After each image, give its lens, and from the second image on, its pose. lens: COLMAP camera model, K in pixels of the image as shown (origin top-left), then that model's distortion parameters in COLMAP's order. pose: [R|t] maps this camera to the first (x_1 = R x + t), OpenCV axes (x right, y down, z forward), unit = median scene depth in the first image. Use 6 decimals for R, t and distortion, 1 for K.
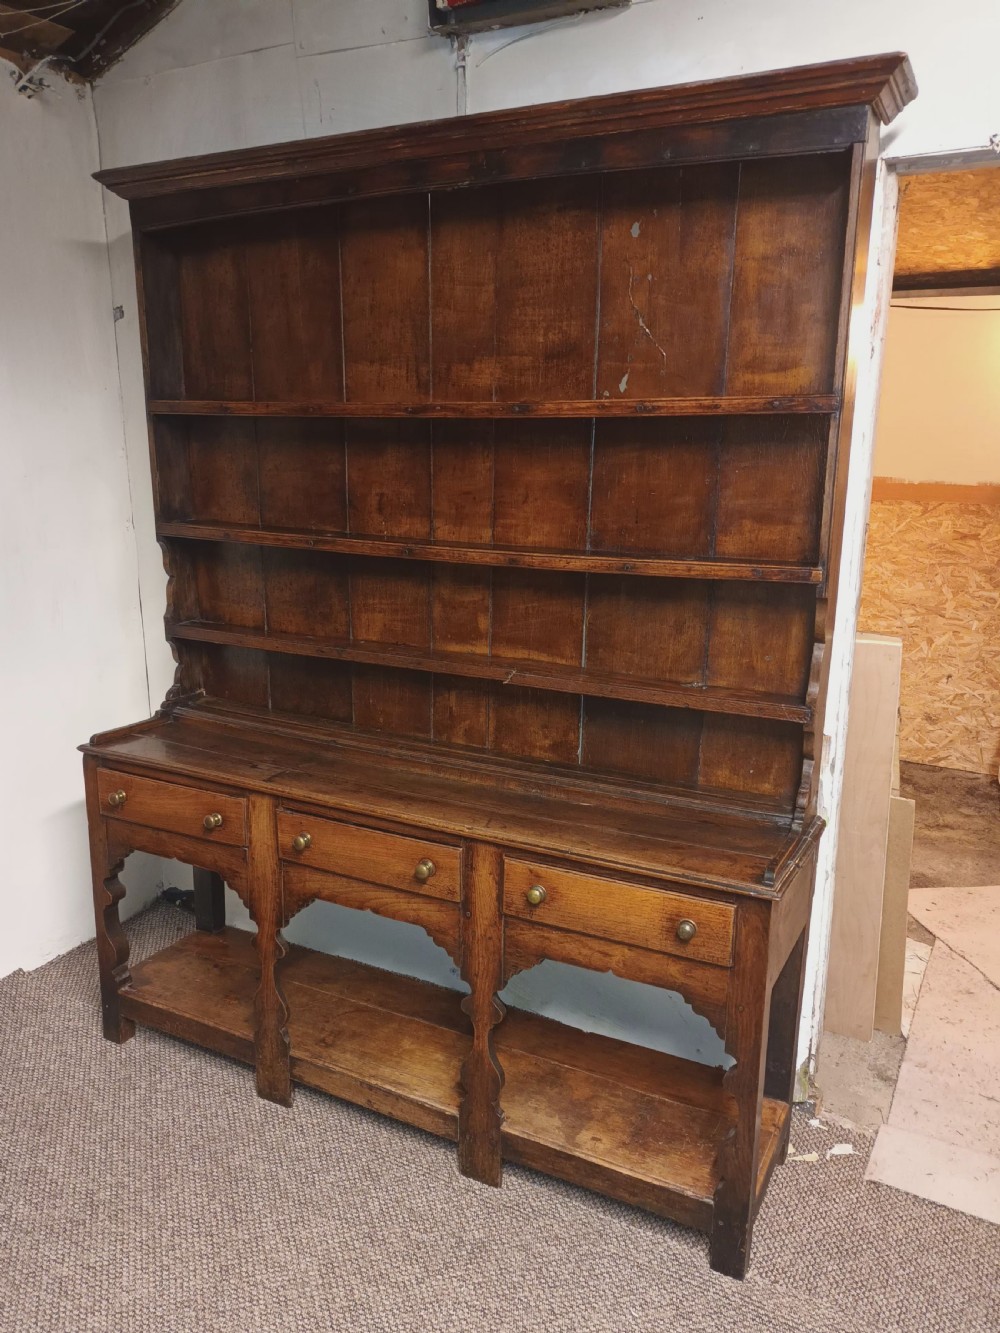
lens RADIAL K [[1036.0, 0, 487.8], [0, 1036.0, 691.9], [0, 0, 1]] dist [0.047429, -0.053290]
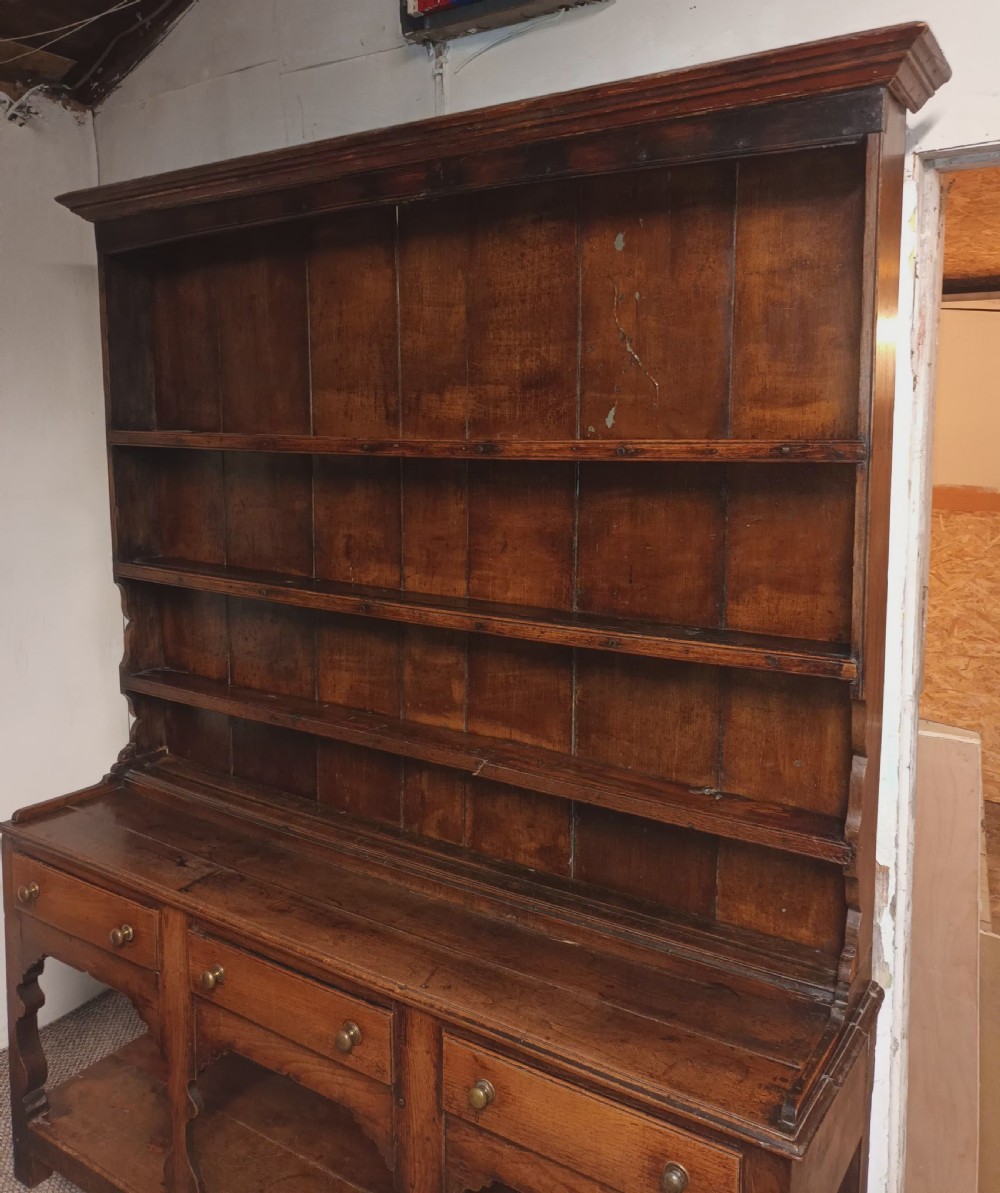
lens RADIAL K [[1003.6, 0, 505.3], [0, 1003.6, 522.2], [0, 0, 1]] dist [0.031956, -0.032532]
pose [[0.995589, 0.002838, -0.093779, 0.116511], [-0.016135, 0.989830, -0.141339, -0.095139], [0.092424, 0.142228, 0.985509, 0.206910]]
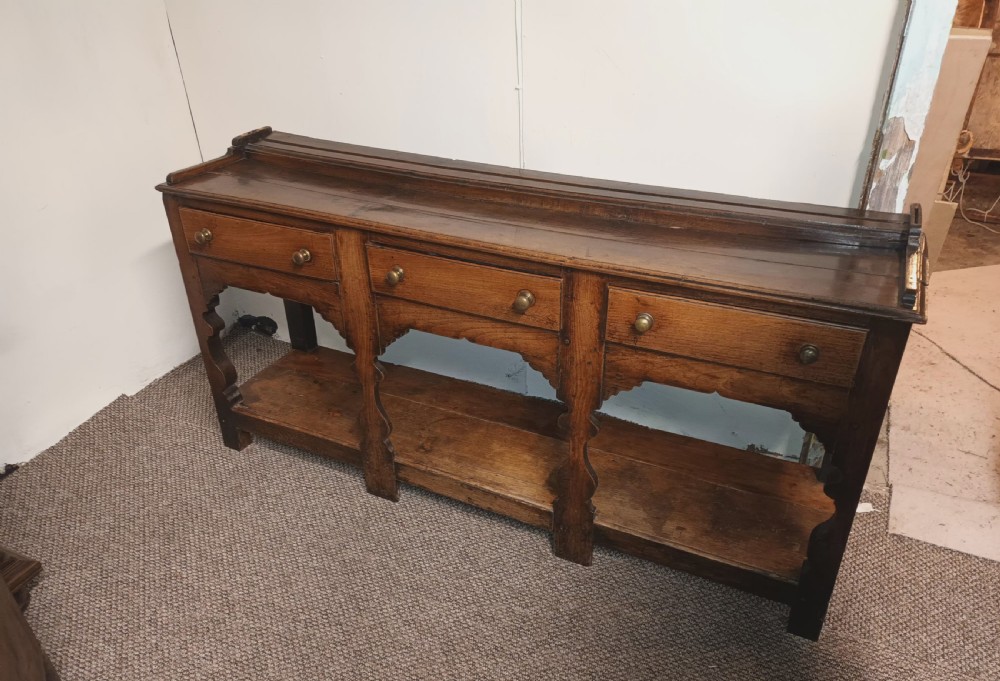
lens RADIAL K [[747.2, 0, 499.2], [0, 747.2, 371.5], [0, 0, 1]] dist [0.067491, -0.083148]
pose [[0.998931, -0.042259, 0.018748, -0.094794], [0.034738, 0.953689, 0.298780, 0.018819], [-0.030506, -0.297810, 0.954138, 0.273080]]
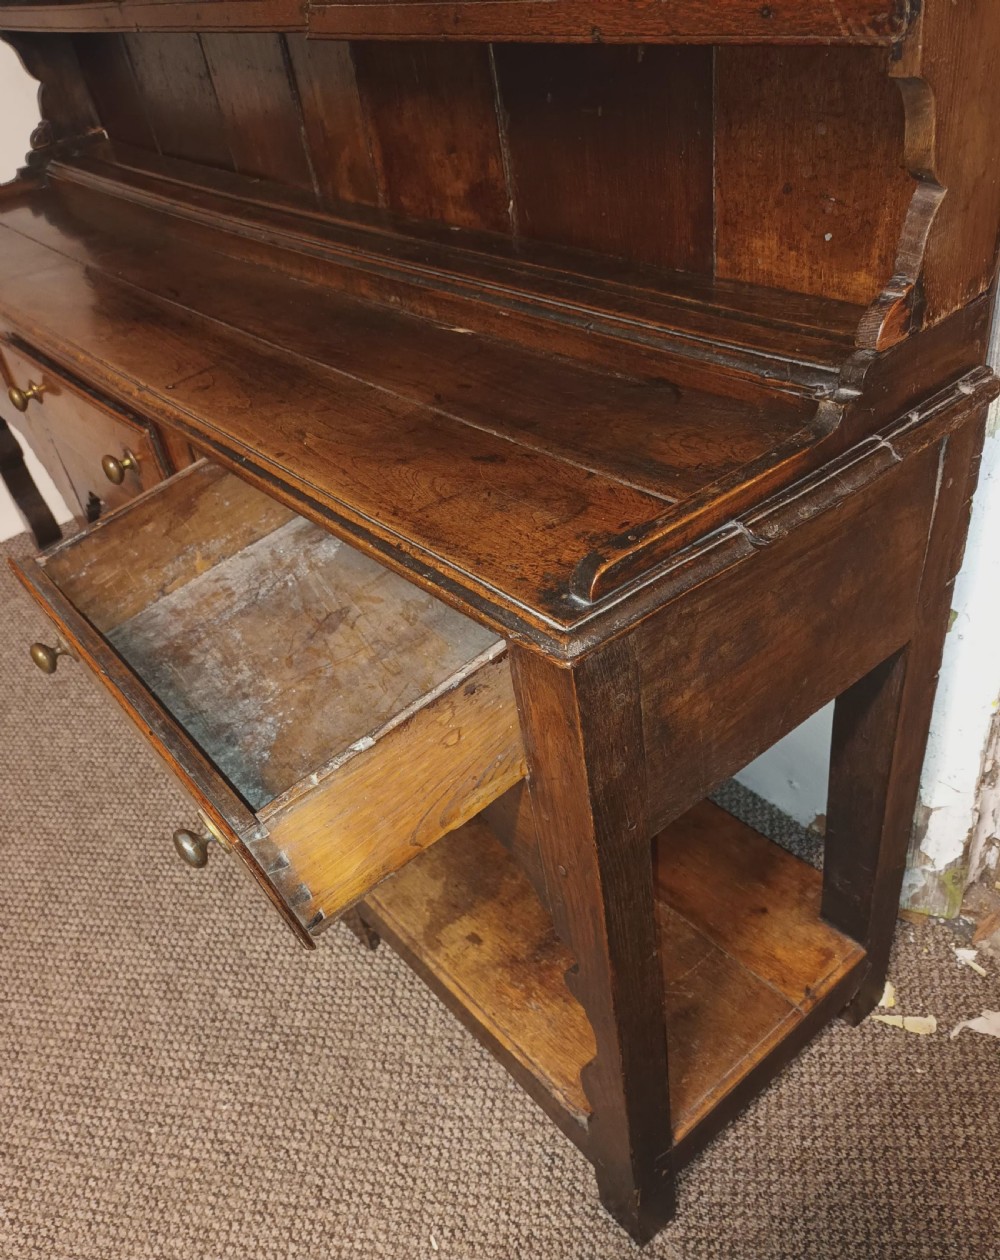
lens RADIAL K [[1017.9, 0, 498.1], [0, 1017.9, 679.6], [0, 0, 1]] dist [0.008698, -0.006468]
pose [[0.907156, 0.137257, -0.397780, 0.305966], [0.055352, 0.898168, 0.436154, 0.052379], [0.417138, -0.417678, 0.807181, 0.584243]]
